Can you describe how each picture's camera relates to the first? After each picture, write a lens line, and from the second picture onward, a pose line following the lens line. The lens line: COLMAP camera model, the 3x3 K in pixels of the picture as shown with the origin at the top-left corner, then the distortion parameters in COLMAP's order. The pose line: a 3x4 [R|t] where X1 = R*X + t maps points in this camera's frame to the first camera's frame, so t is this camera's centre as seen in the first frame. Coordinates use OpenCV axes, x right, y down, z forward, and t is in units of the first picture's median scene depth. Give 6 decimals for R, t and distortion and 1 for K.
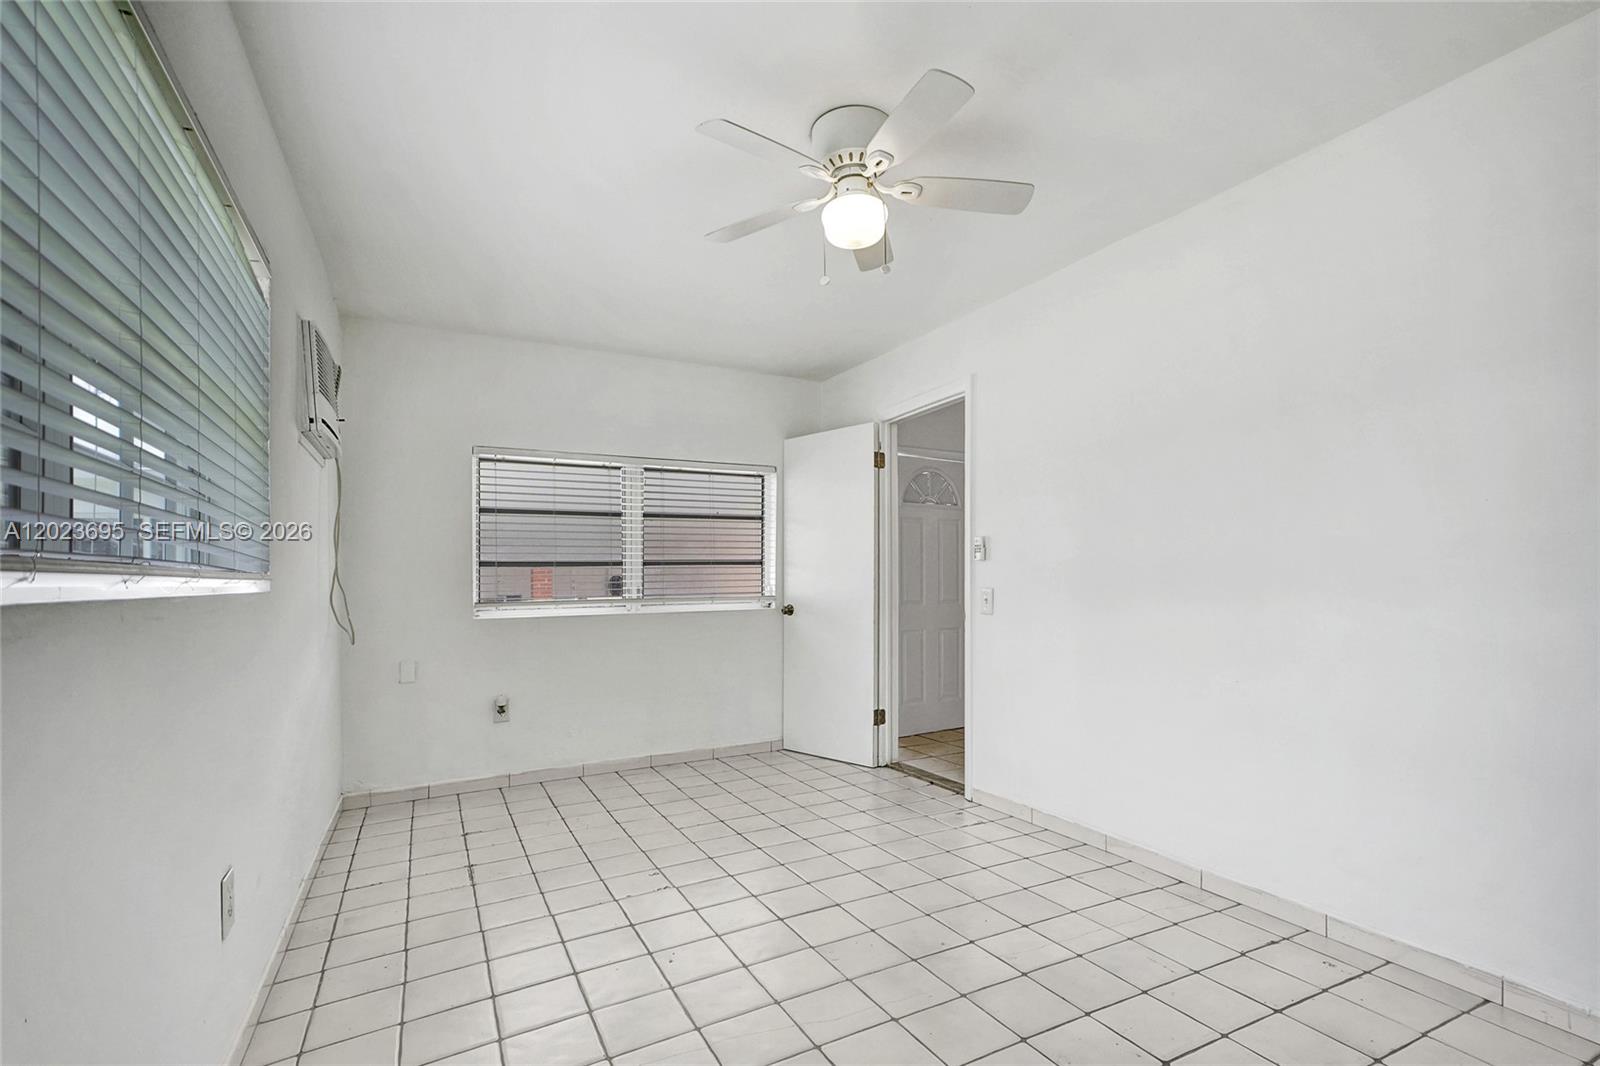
lens RADIAL K [[736.9, 0, 803.6], [0, 736.9, 580.1], [0, 0, 1]] dist [0.063009, 0.000340]
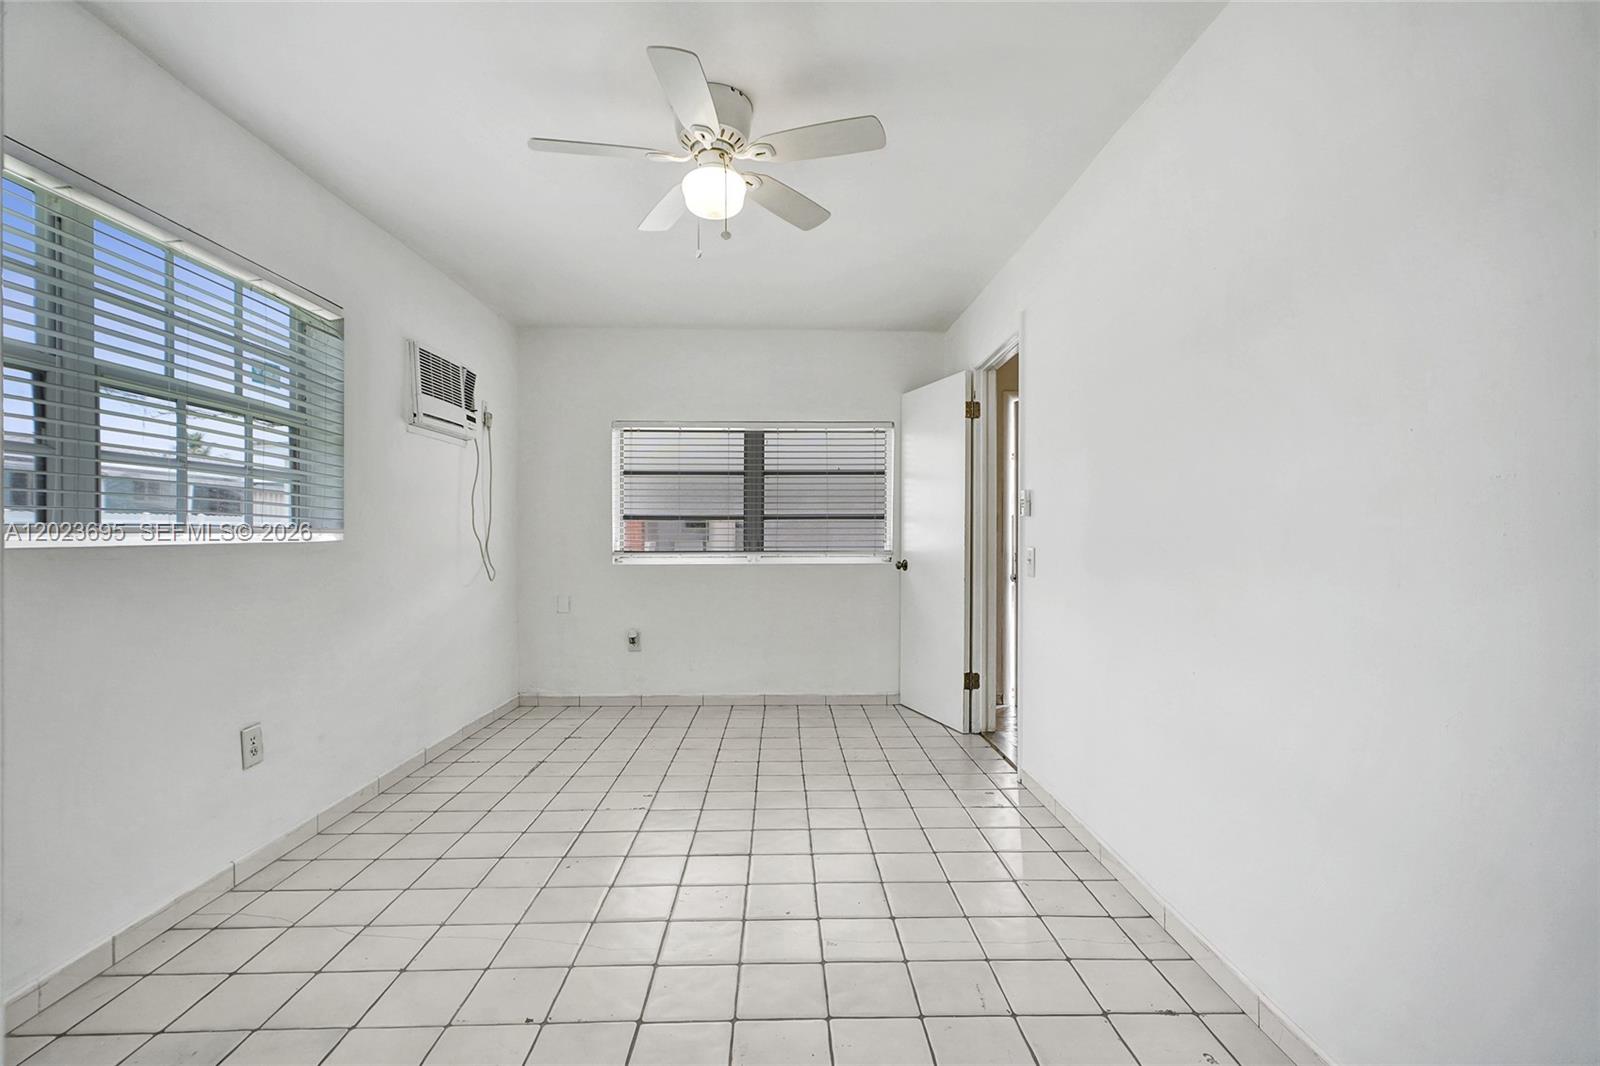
lens RADIAL K [[715.0, 0, 798.0], [0, 715.0, 534.3], [0, 0, 1]] dist [-0.002480, 0.000839]
pose [[0.899919, 0.015830, -0.435770, 0.309049], [-0.012754, 0.999869, 0.009984, -0.009991], [0.435870, -0.003427, 0.900003, 0.083148]]
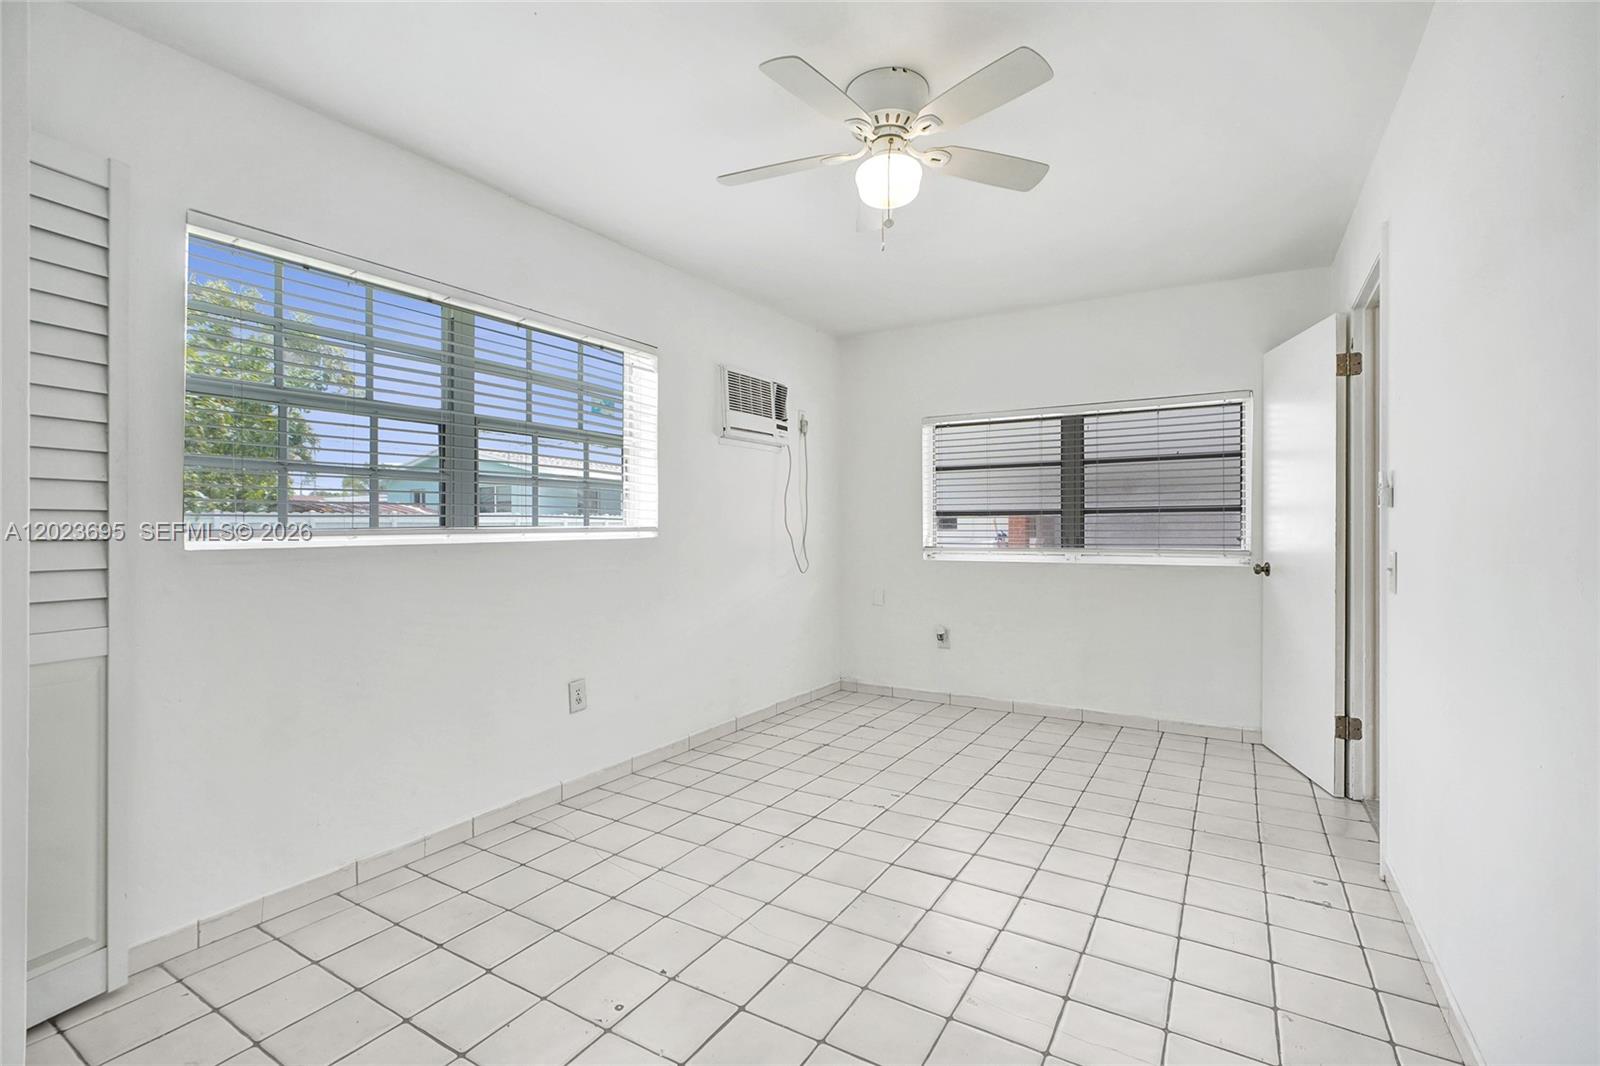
lens RADIAL K [[714.1, 0, 807.0], [0, 714.1, 525.8], [0, 0, 1]] dist [-0.010808, 0.000475]
pose [[0.524320, 0.012865, -0.851424, 0.421168], [-0.001778, 0.999900, 0.014014, -0.018059], [0.851519, -0.005834, 0.524291, 0.213582]]
